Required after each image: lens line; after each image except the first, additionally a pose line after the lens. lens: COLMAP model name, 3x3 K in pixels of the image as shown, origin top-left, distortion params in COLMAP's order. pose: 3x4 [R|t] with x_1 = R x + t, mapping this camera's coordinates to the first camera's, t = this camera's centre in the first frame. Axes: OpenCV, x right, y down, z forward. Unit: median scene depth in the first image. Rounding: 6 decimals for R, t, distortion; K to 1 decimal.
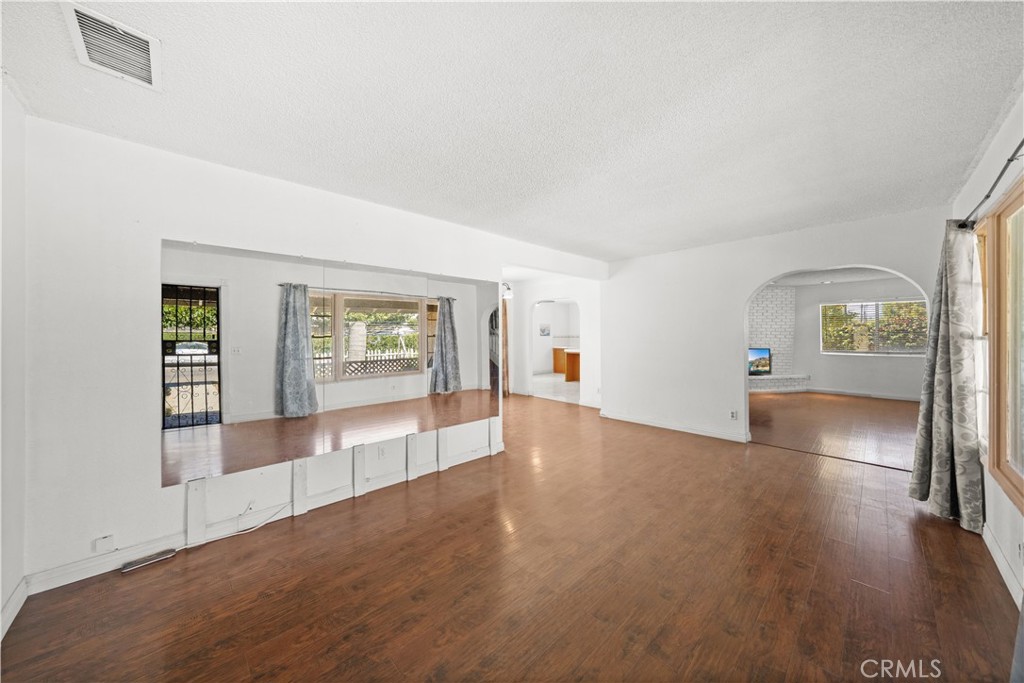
lens RADIAL K [[355.2, 0, 510.7], [0, 355.2, 336.4], [0, 0, 1]] dist [-0.003211, -0.000063]
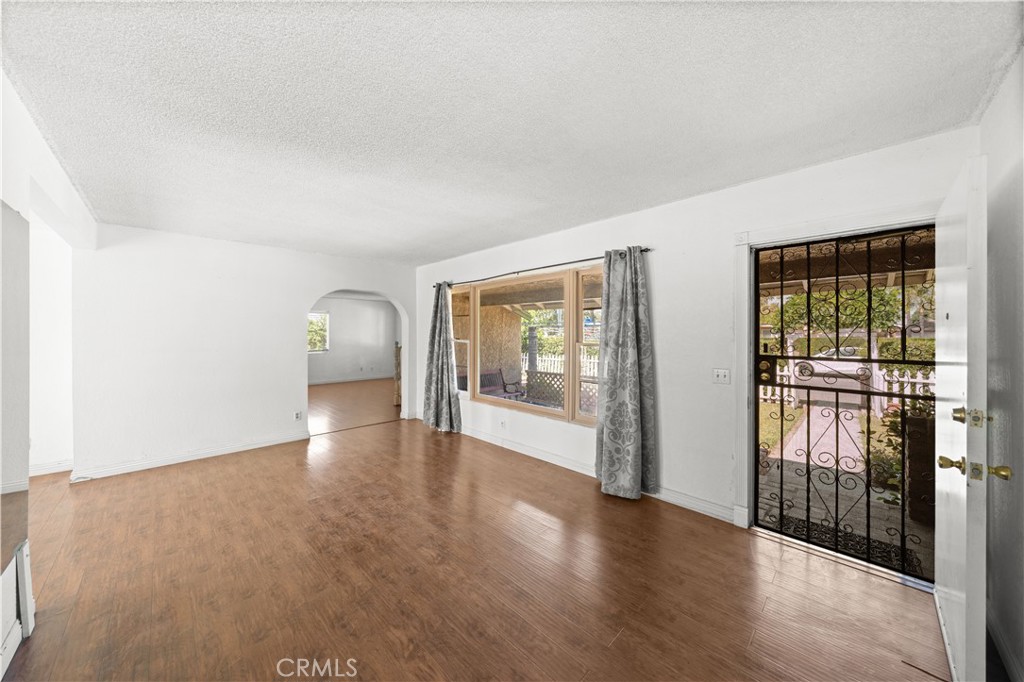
lens RADIAL K [[355.2, 0, 510.7], [0, 355.2, 335.9], [0, 0, 1]] dist [-0.003211, -0.000063]
pose [[-0.053834, 0.008405, 0.998515, -0.873264], [0.004202, 0.999958, -0.008191, -0.005510], [-0.998541, 0.003755, -0.053867, 0.839396]]
